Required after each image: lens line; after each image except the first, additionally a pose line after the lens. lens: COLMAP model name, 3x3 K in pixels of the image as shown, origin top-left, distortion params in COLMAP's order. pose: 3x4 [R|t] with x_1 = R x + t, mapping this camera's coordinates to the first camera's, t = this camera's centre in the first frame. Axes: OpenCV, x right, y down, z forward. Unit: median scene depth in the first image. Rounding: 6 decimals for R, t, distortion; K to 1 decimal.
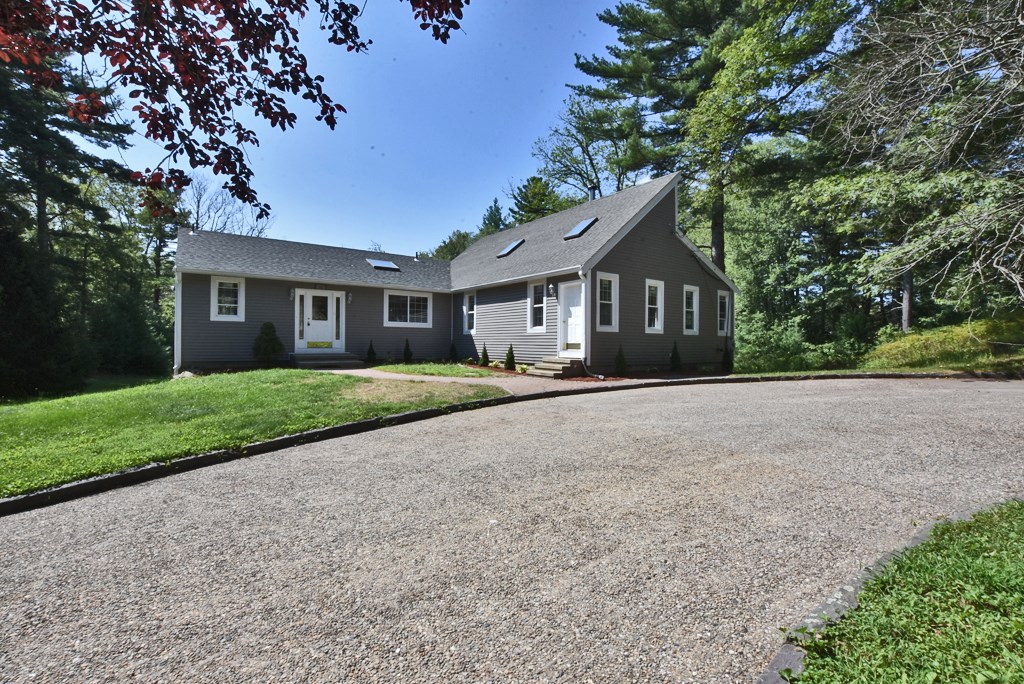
lens RADIAL K [[453.3, 0, 509.2], [0, 453.3, 343.0], [0, 0, 1]] dist [-0.034059, 0.000247]
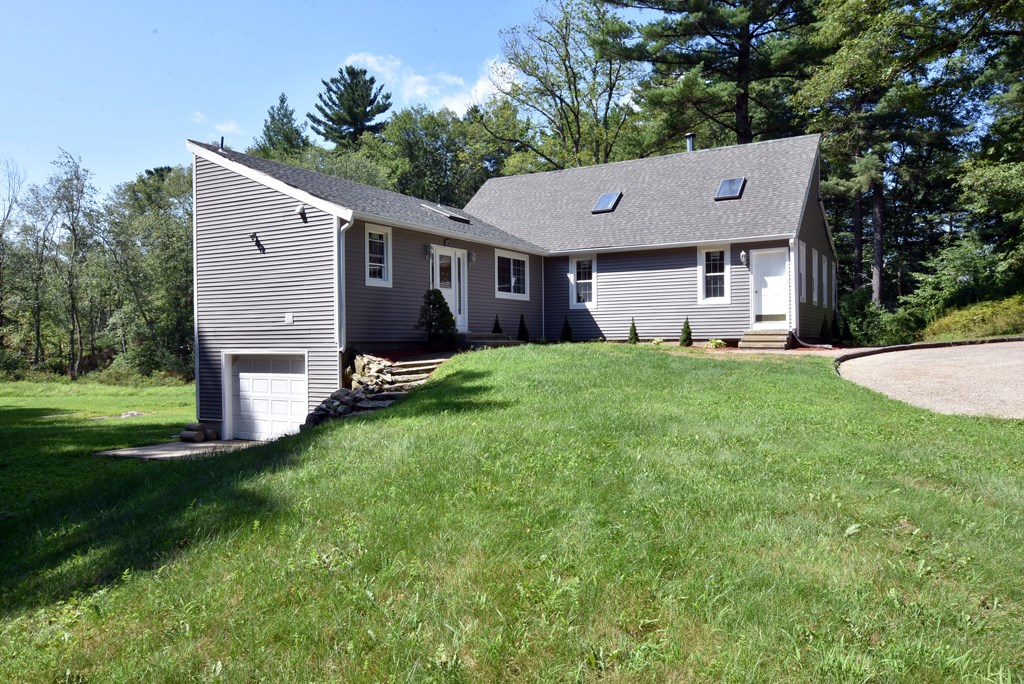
lens RADIAL K [[759.1, 0, 512.0], [0, 759.1, 342.0], [0, 0, 1]] dist [0.000612, 0.000491]
pose [[0.914766, -0.016103, 0.403664, -0.812714], [0.015516, 0.999868, 0.004726, 0.034346], [-0.403687, 0.001940, 0.914895, -0.190613]]
